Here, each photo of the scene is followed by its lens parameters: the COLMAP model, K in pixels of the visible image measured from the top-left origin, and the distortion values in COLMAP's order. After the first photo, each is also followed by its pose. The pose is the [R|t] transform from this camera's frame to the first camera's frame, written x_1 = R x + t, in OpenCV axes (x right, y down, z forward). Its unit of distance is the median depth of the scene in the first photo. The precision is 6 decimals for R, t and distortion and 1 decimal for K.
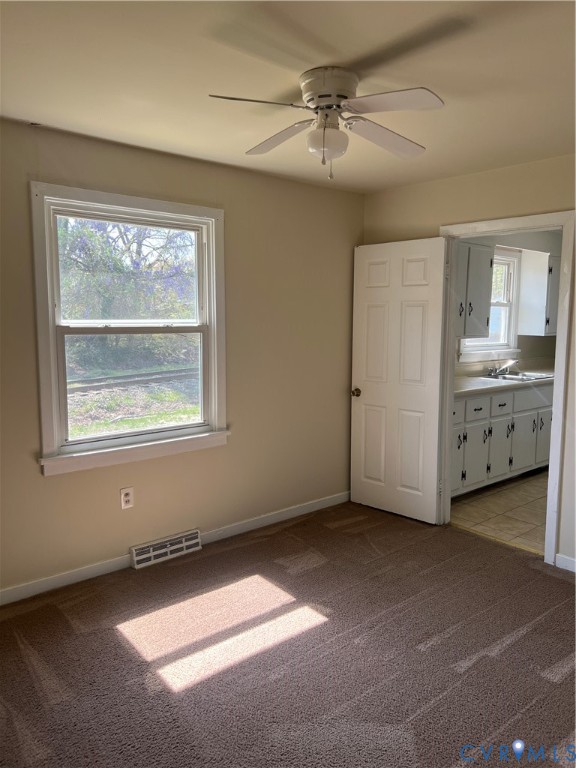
lens RADIAL K [[634.3, 0, 290.4], [0, 634.3, 376.3], [0, 0, 1]] dist [0.020083, 0.004413]
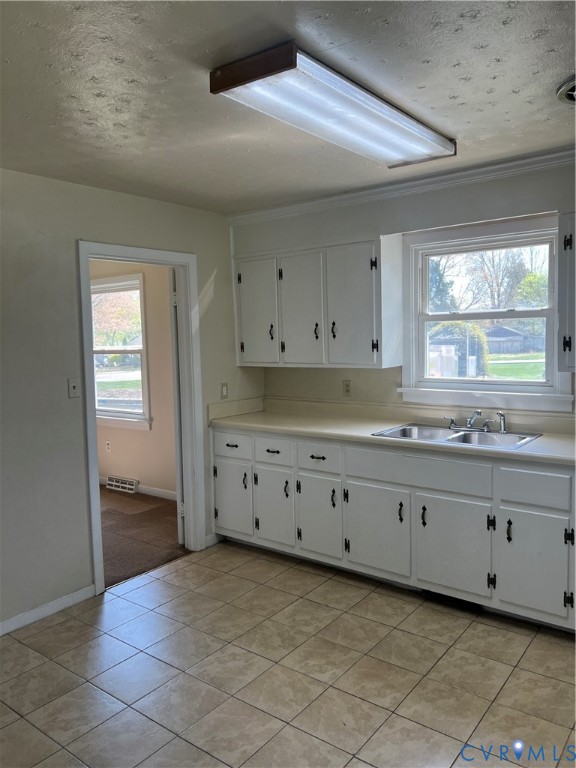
lens RADIAL K [[577.5, 0, 286.3], [0, 577.5, 379.7], [0, 0, 1]] dist [0.022367, -0.018827]
pose [[0.168377, 0.054746, -0.984201, 1.069792], [-0.082063, 0.995769, 0.041350, -0.075906], [0.982301, 0.073804, 0.172158, 0.915189]]
